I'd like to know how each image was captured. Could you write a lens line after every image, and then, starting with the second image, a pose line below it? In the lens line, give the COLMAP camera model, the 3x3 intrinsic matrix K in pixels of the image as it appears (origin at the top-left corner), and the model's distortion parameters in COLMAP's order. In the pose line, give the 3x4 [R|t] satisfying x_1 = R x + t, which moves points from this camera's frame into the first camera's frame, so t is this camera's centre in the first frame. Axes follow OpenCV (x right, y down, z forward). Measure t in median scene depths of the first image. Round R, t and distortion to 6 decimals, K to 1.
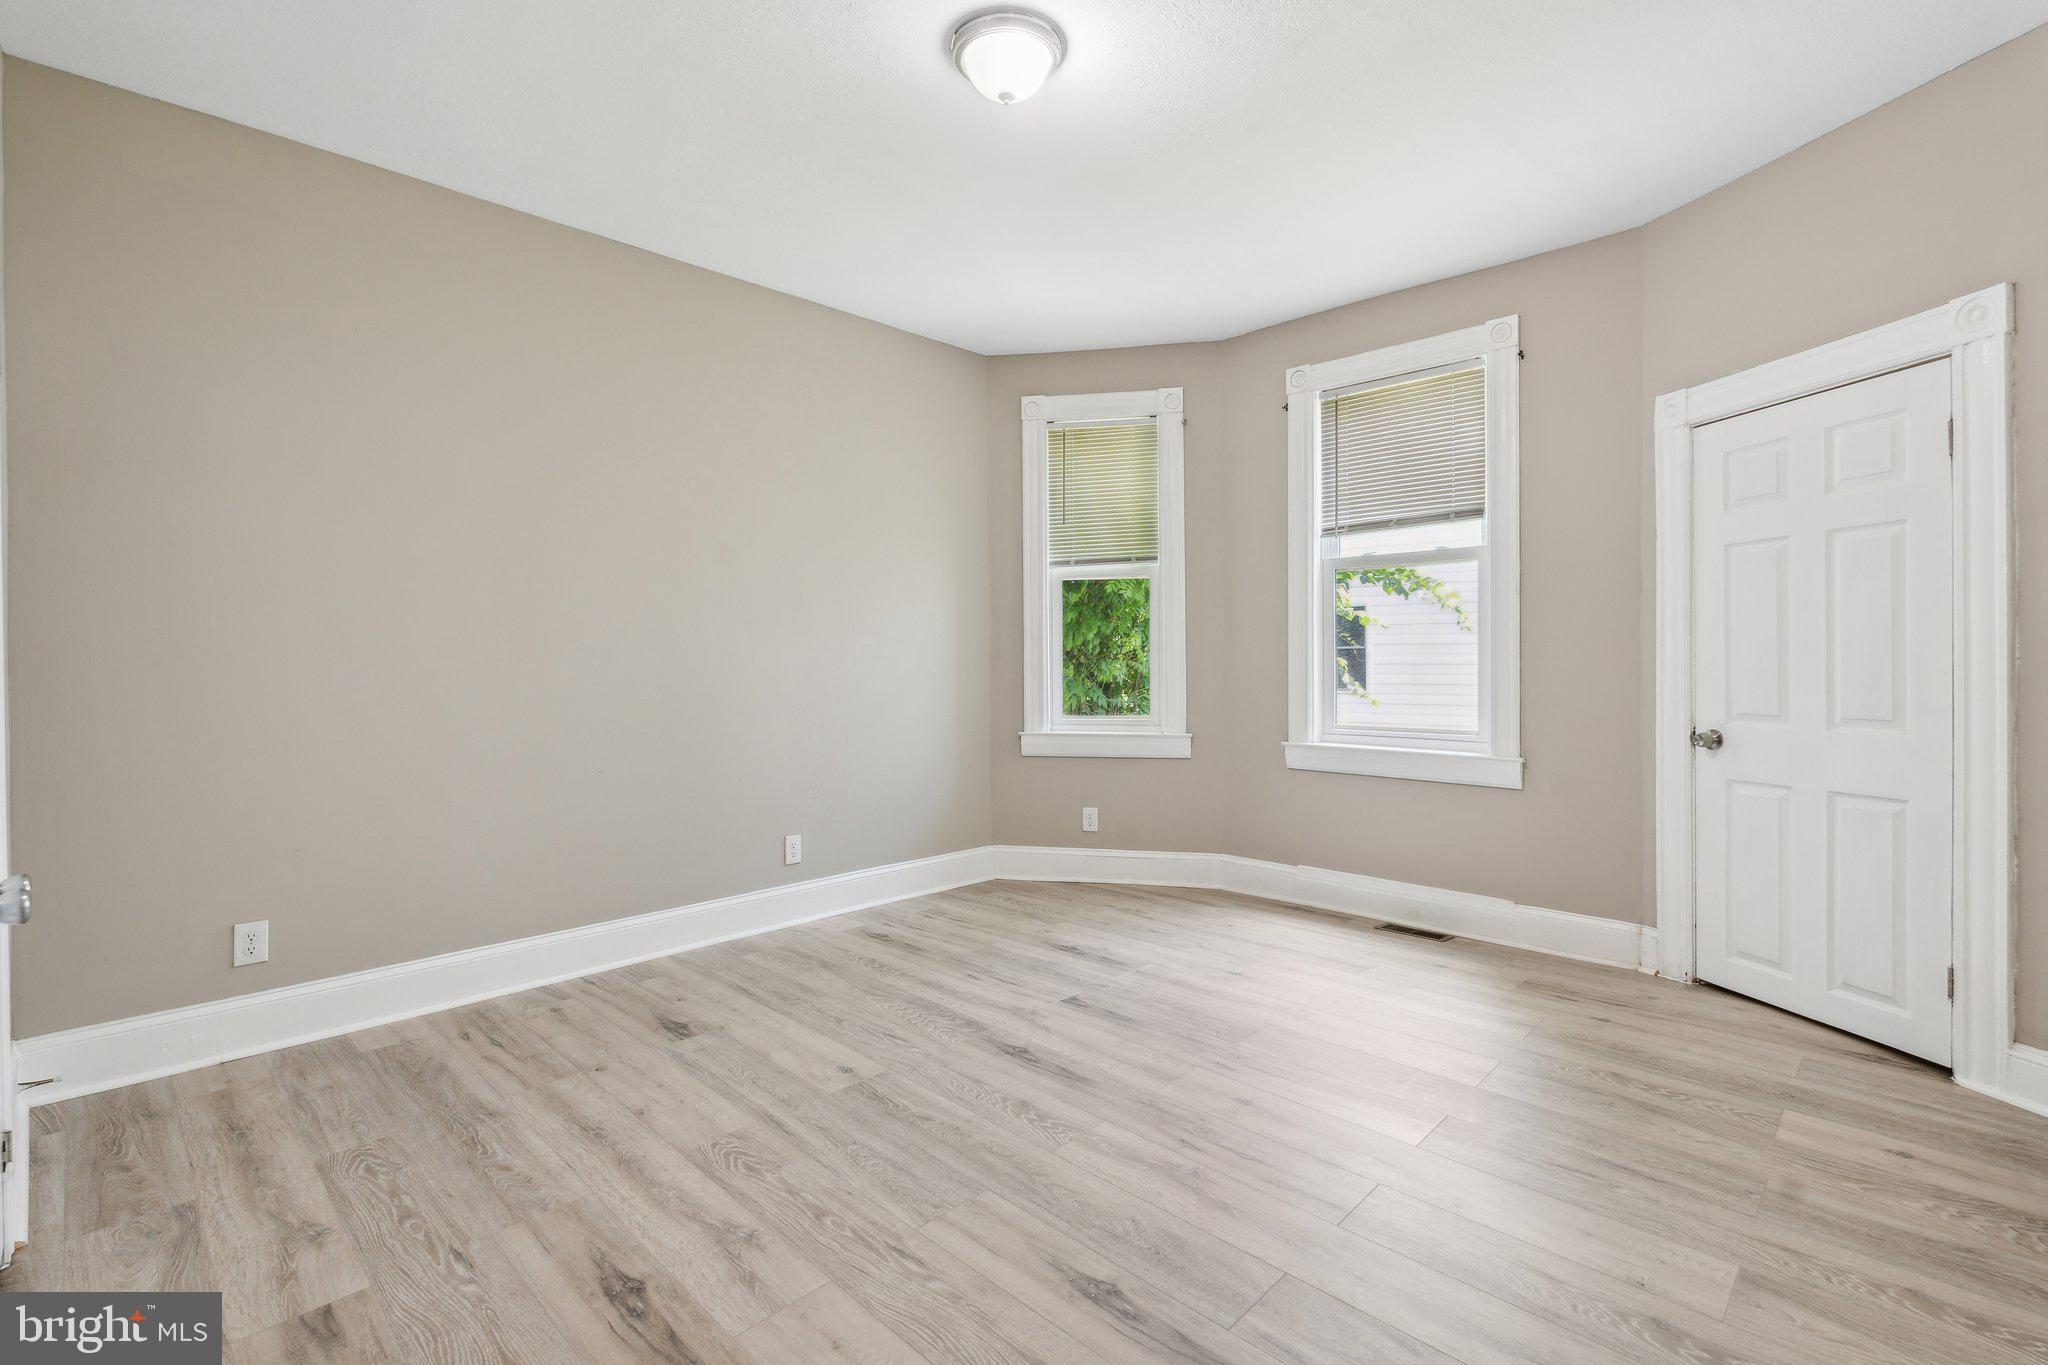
lens RADIAL K [[935.5, 0, 1024.0], [0, 935.5, 668.7], [0, 0, 1]] dist [0.000246, 0.000078]
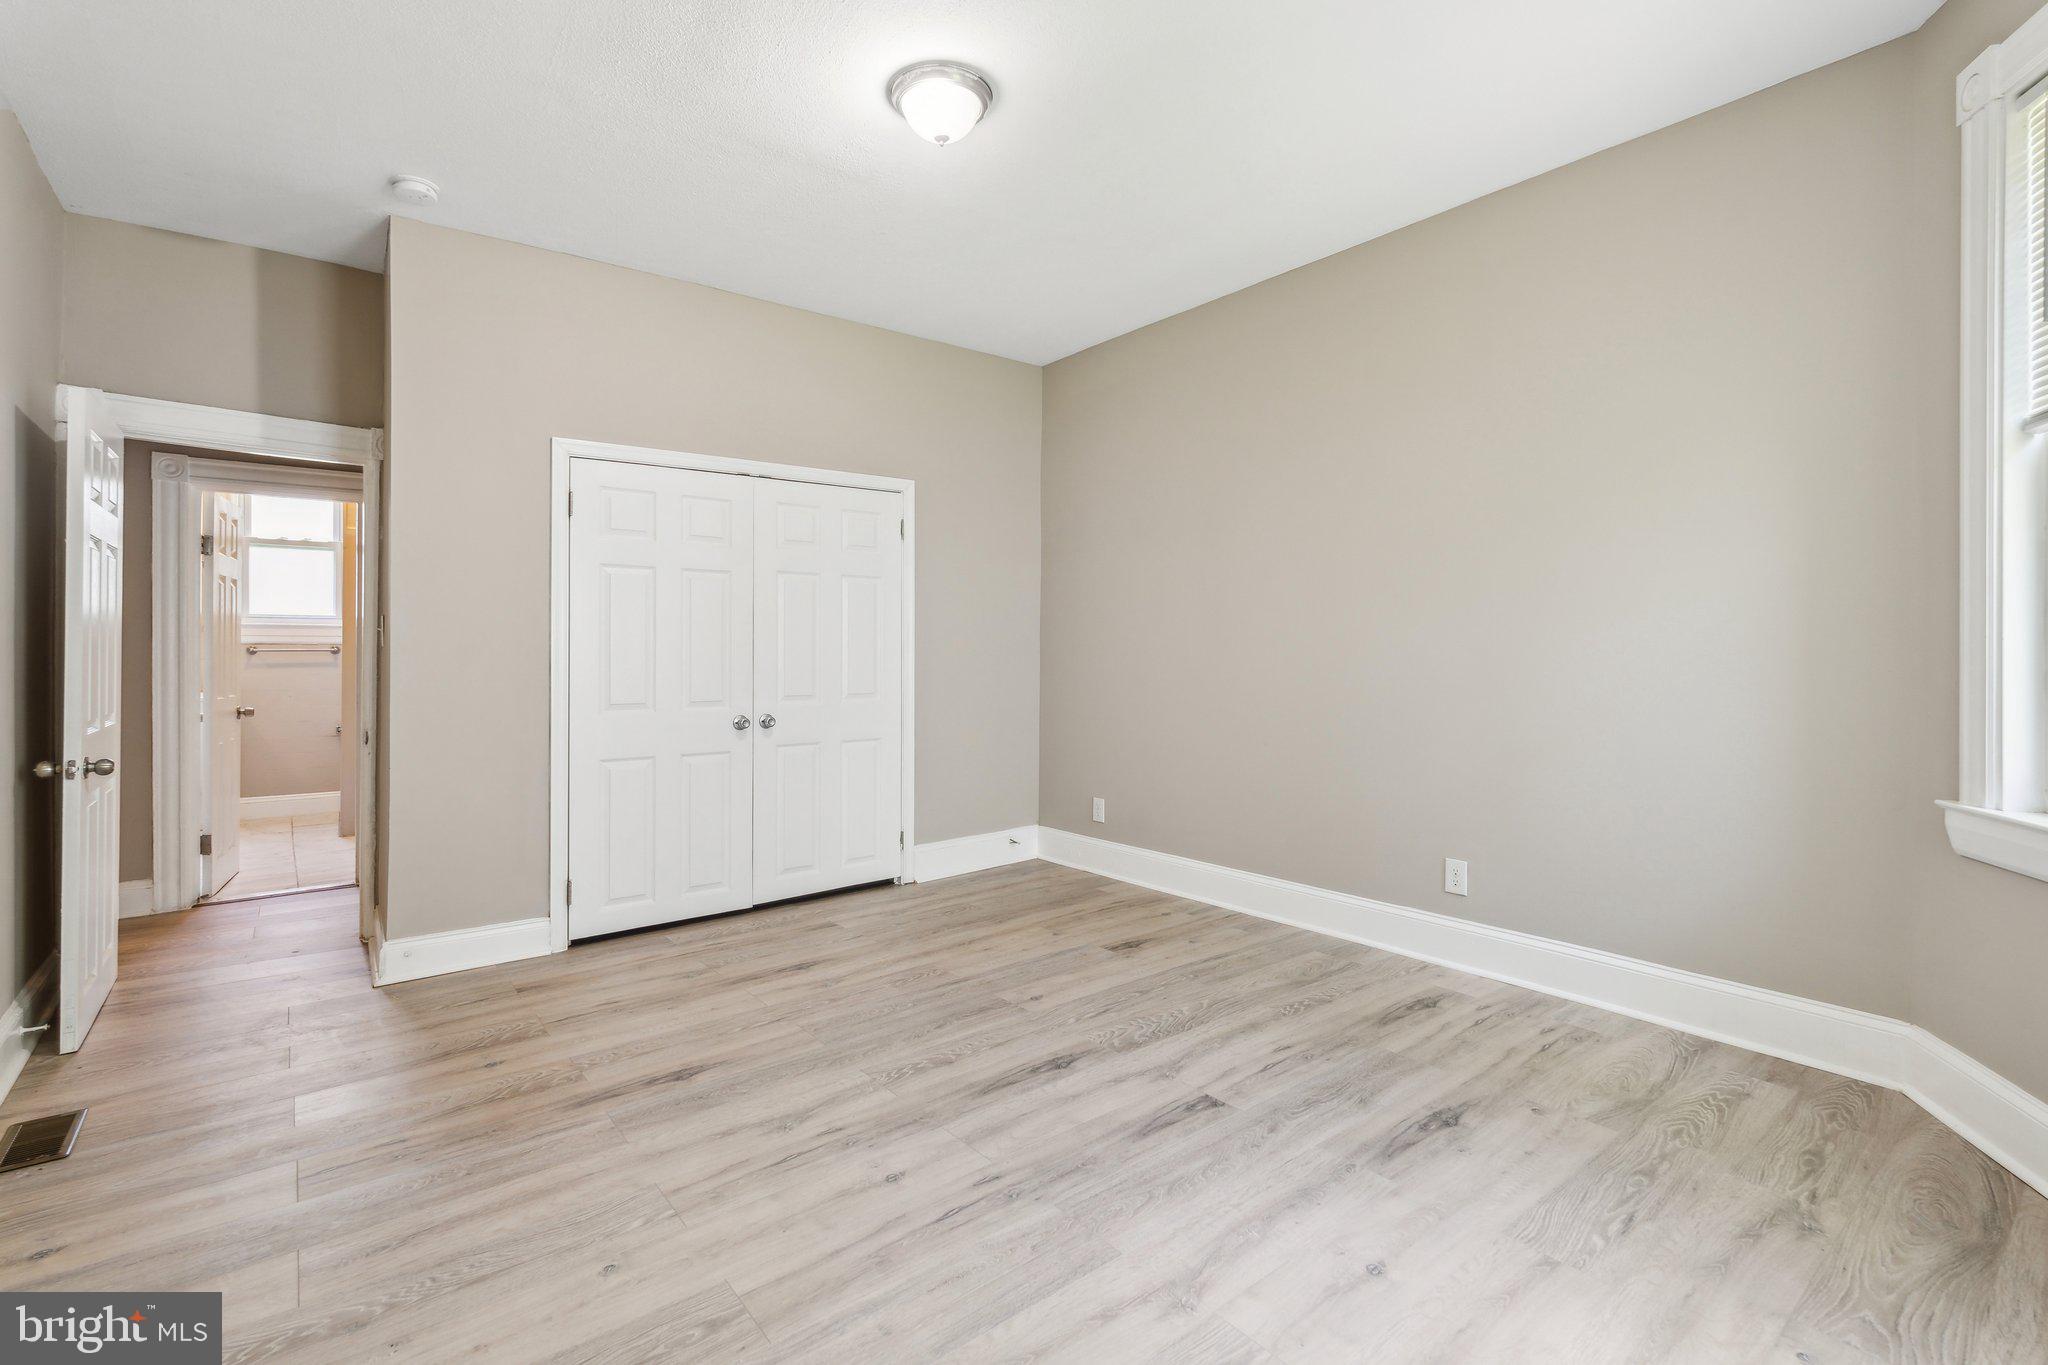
lens RADIAL K [[935.5, 0, 1024.0], [0, 935.5, 668.7], [0, 0, 1]] dist [0.000246, 0.000078]
pose [[-0.131750, 0.020184, -0.991077, 0.857400], [-0.007590, 0.999743, 0.021370, -0.007960], [0.991254, 0.010338, -0.131563, 1.007346]]
